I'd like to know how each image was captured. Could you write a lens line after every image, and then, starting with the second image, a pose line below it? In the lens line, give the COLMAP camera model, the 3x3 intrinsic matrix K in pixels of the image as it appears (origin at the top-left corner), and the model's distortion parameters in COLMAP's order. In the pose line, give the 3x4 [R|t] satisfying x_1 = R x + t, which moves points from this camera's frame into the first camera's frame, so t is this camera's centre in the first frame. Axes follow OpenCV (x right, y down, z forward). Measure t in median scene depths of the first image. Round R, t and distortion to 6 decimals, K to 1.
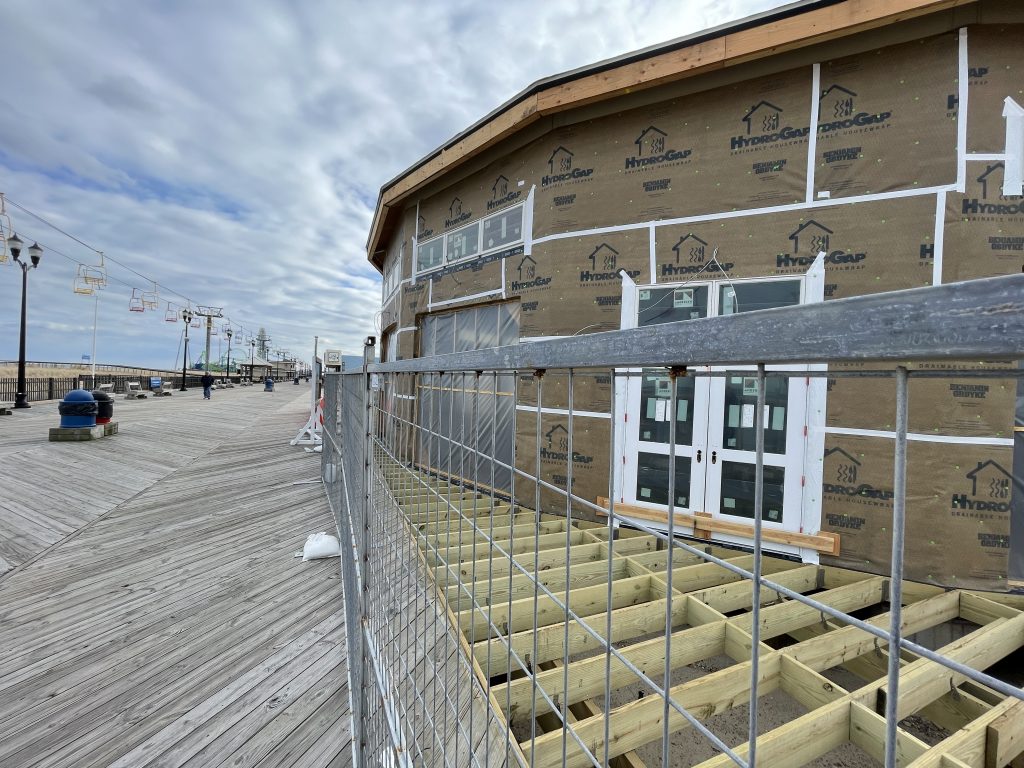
lens RADIAL K [[410.7, 0, 513.3], [0, 410.7, 385.5], [0, 0, 1]] dist [-0.002567, -0.000479]
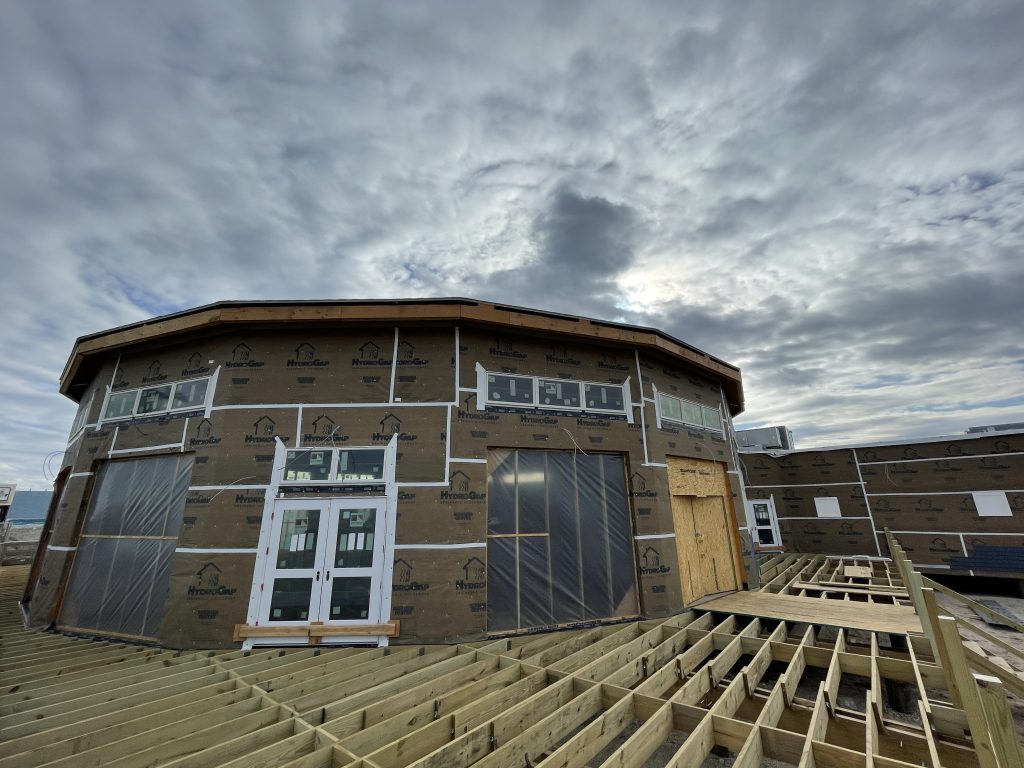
lens RADIAL K [[398.2, 0, 511.3], [0, 398.2, 388.0], [0, 0, 1]] dist [-0.000652, 0.000407]
pose [[0.895235, 0.069415, 0.440153, 0.395421], [0.056319, 0.962243, -0.266301, -0.039269], [-0.442020, 0.263191, 0.857525, -0.568768]]
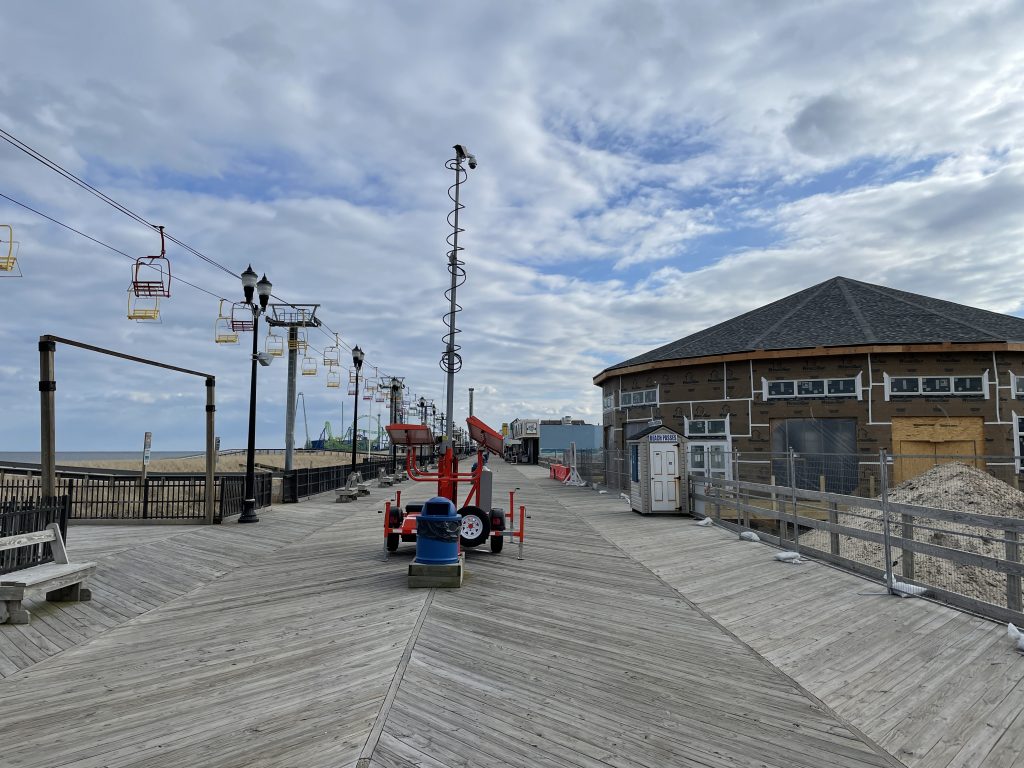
lens RADIAL K [[766.9, 0, 513.8], [0, 766.9, 379.1], [0, 0, 1]] dist [0.092970, -0.117866]
pose [[0.927305, -0.077955, -0.366098, 1.357404], [0.042994, 0.993782, -0.102710, 0.002416], [0.371828, 0.079503, 0.924891, -5.508827]]
